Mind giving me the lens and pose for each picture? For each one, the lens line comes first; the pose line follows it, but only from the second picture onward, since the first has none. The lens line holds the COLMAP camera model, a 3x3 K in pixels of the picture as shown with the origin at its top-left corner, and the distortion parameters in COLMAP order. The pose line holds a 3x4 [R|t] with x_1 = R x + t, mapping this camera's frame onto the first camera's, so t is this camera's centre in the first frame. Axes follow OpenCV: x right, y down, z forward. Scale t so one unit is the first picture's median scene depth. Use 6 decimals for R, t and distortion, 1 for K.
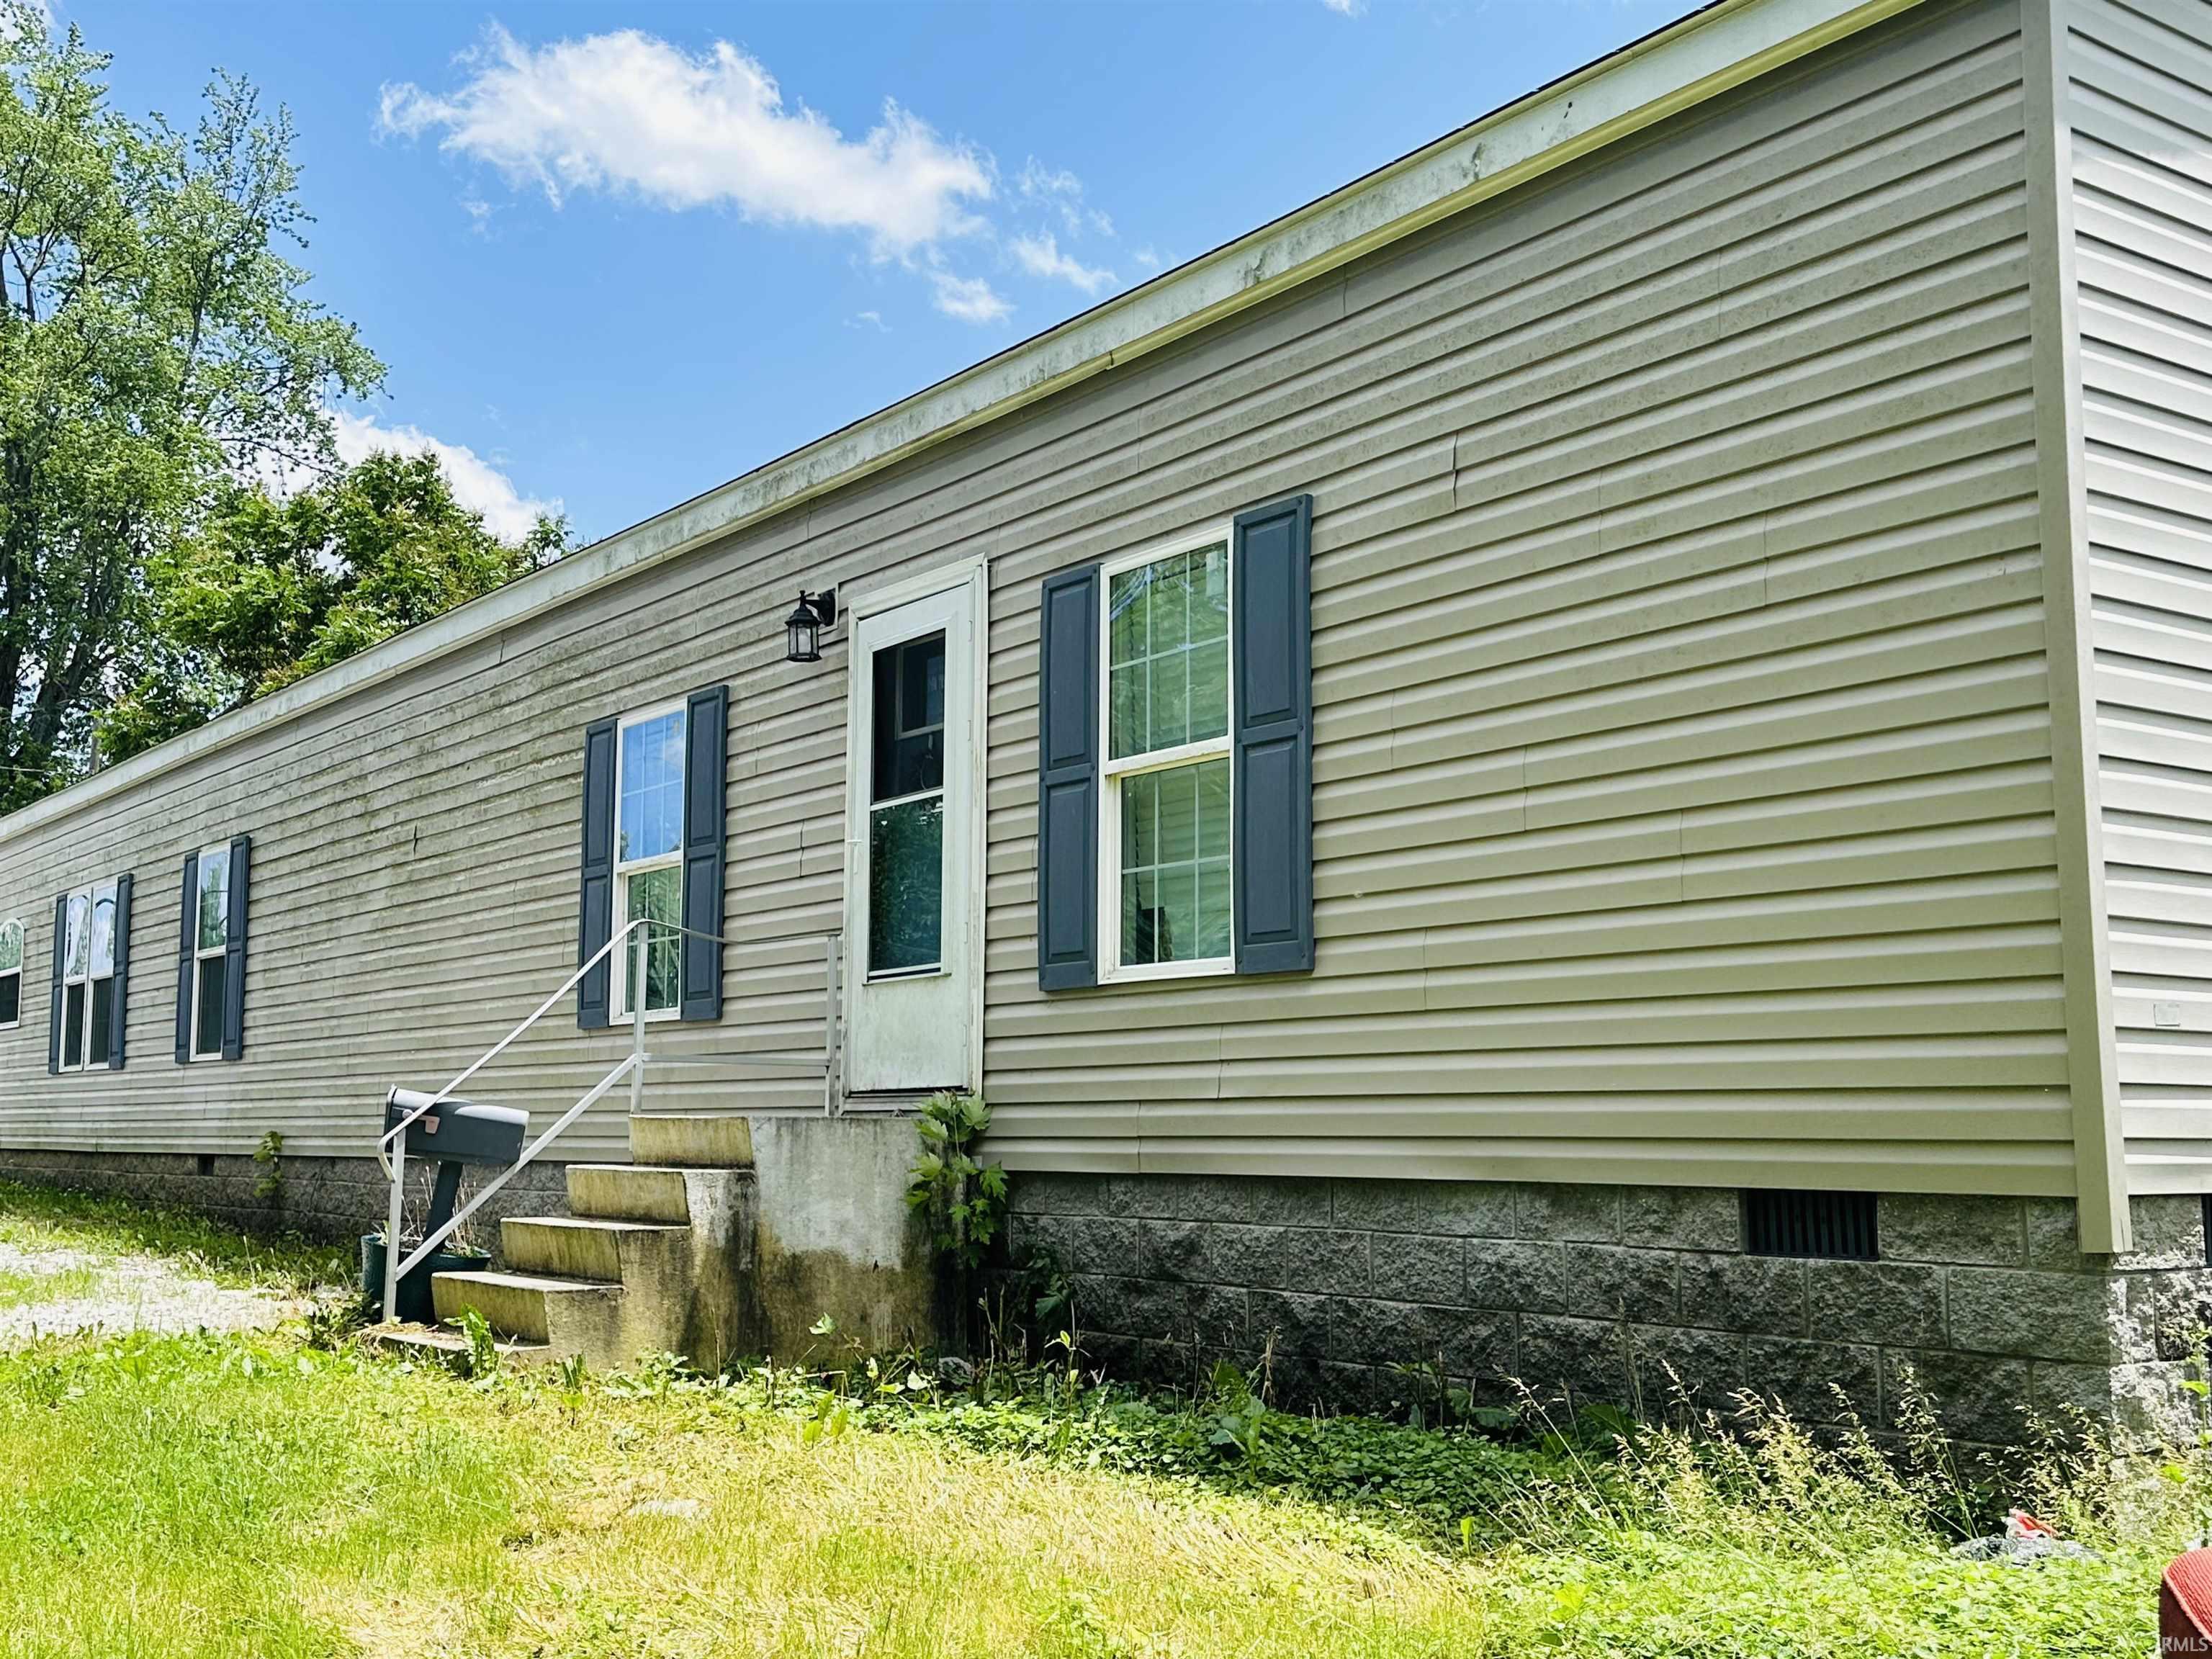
lens RADIAL K [[2310.8, 0, 1106.0], [0, 2310.8, 829.5], [0, 0, 1]] dist [0.196275, -0.410577]
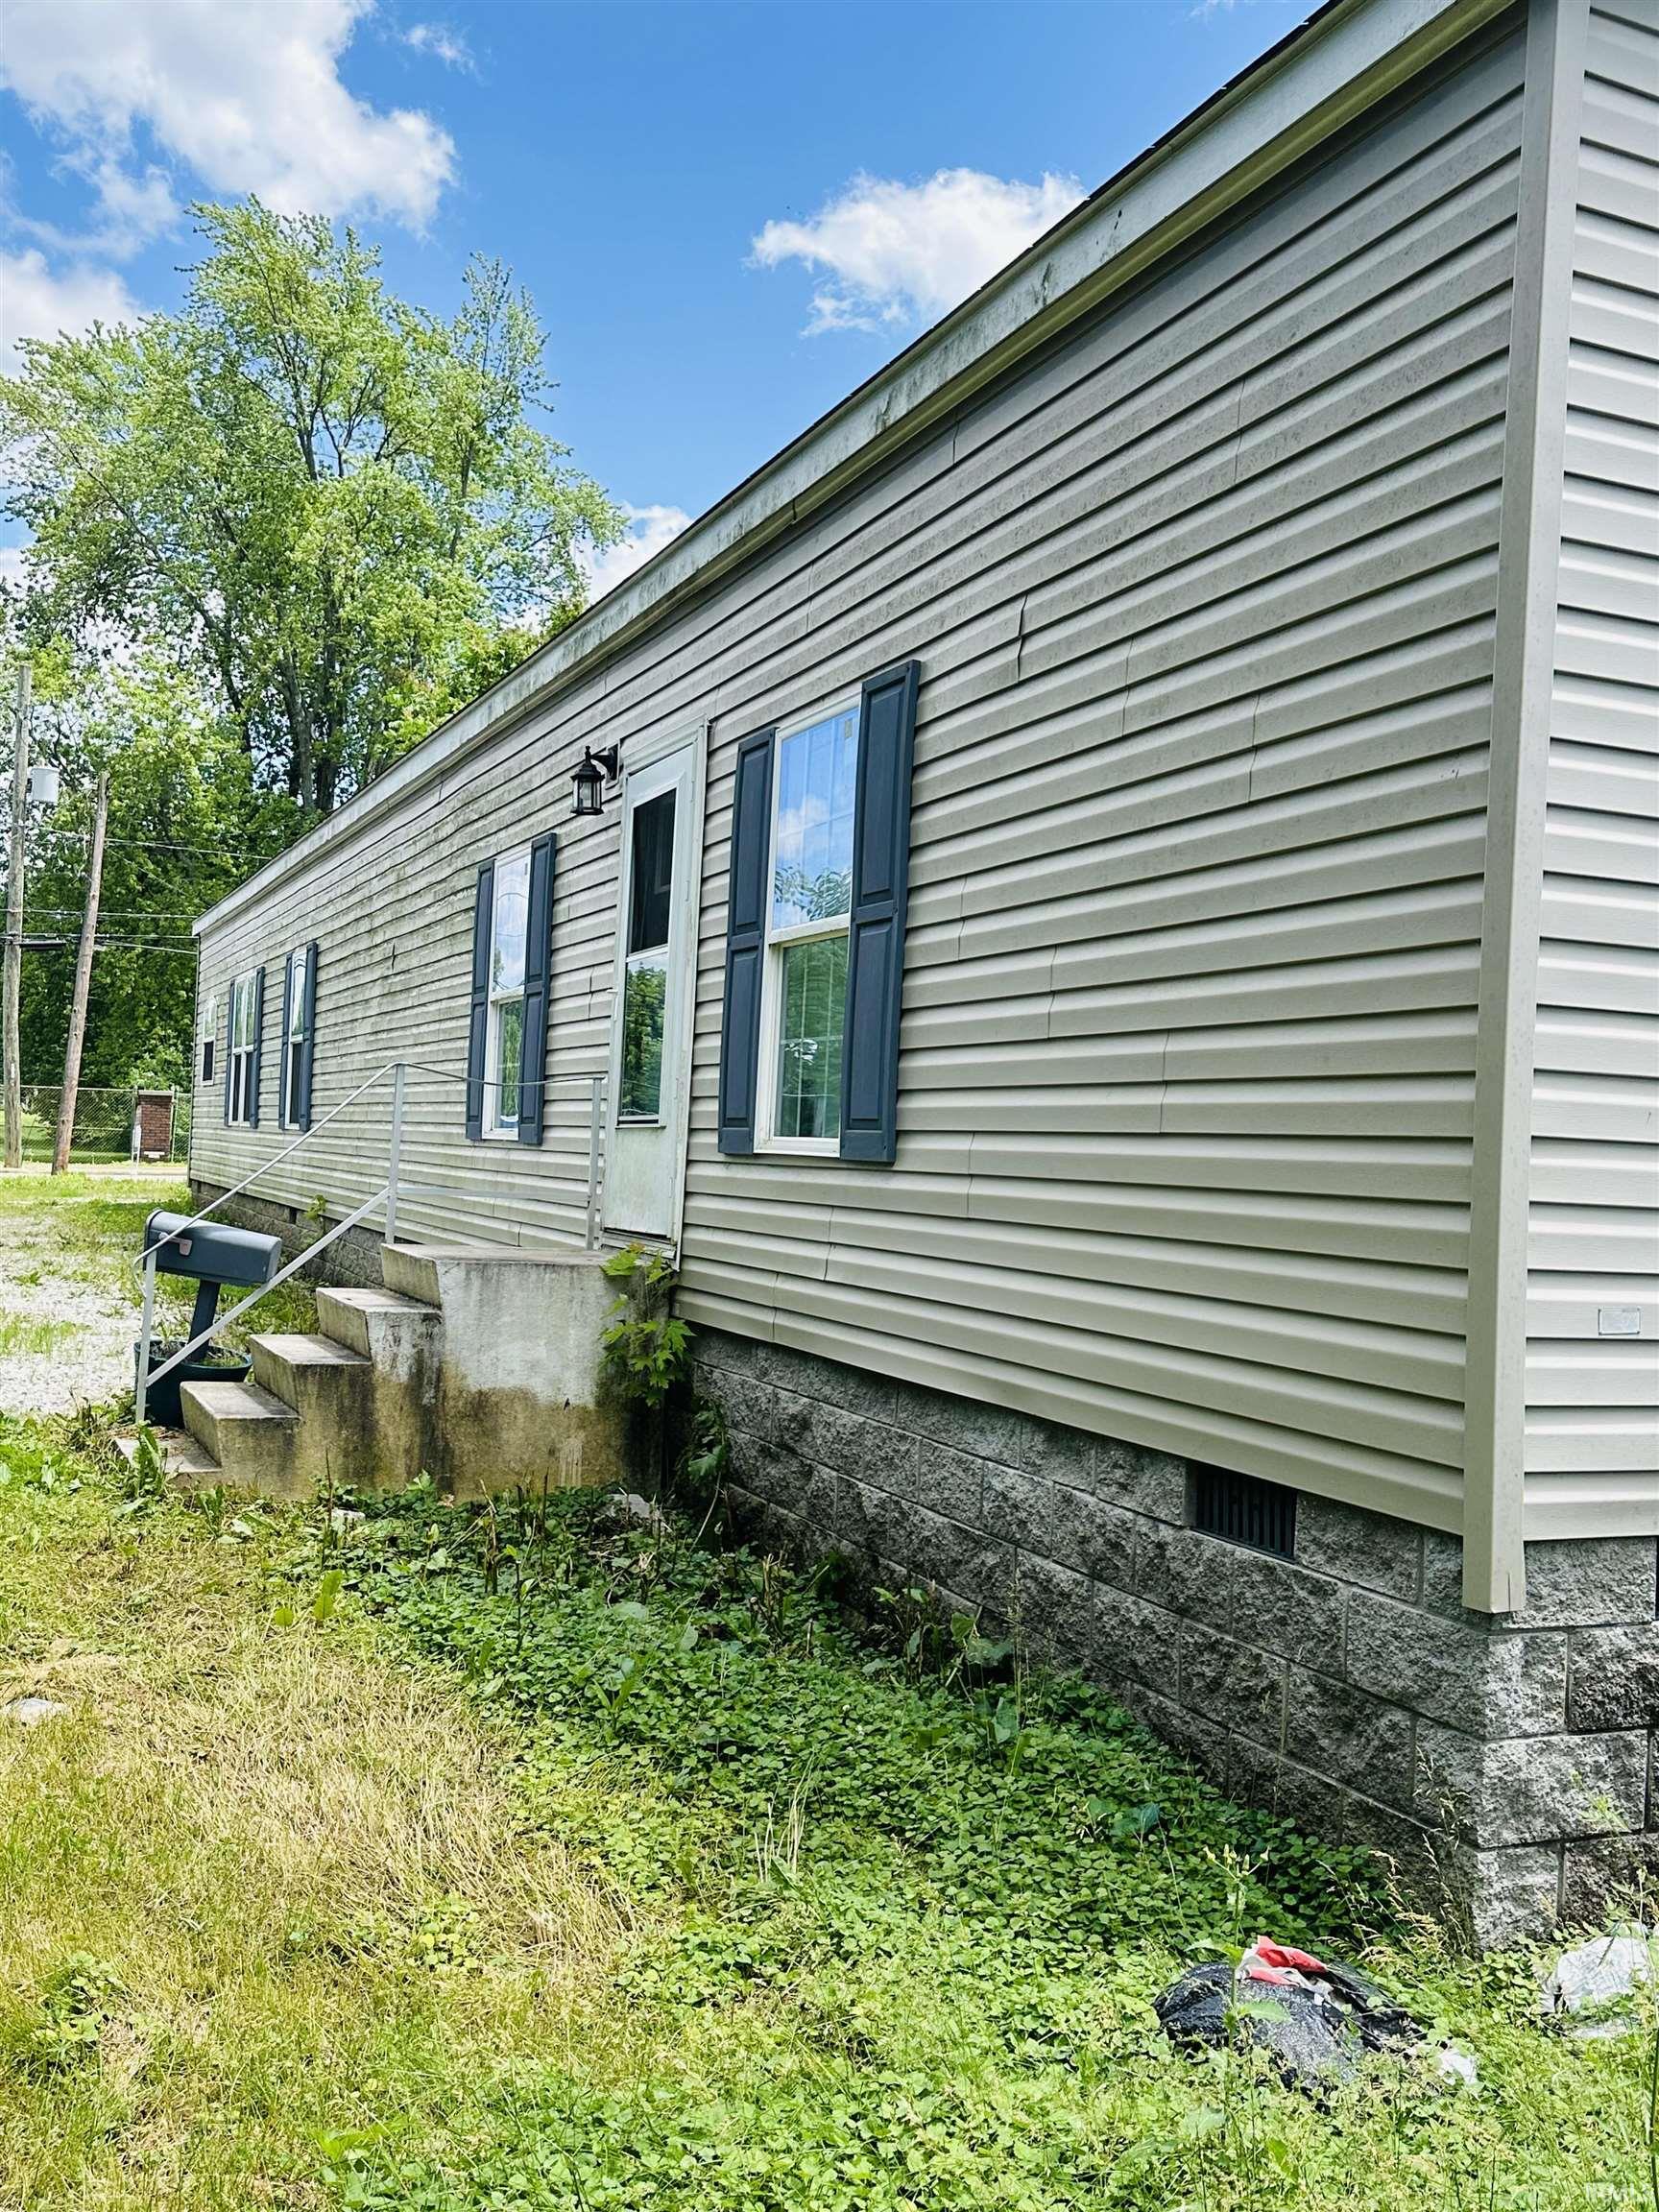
lens RADIAL K [[1962.6, 0, 829.5], [0, 1962.6, 1106.0], [0, 0, 1]] dist [0.181129, -0.376465]
pose [[0.975884, 0.037970, -0.214964, 0.266883], [-0.016785, 0.994893, 0.099533, -0.049525], [0.217646, -0.093525, 0.971537, 0.220037]]
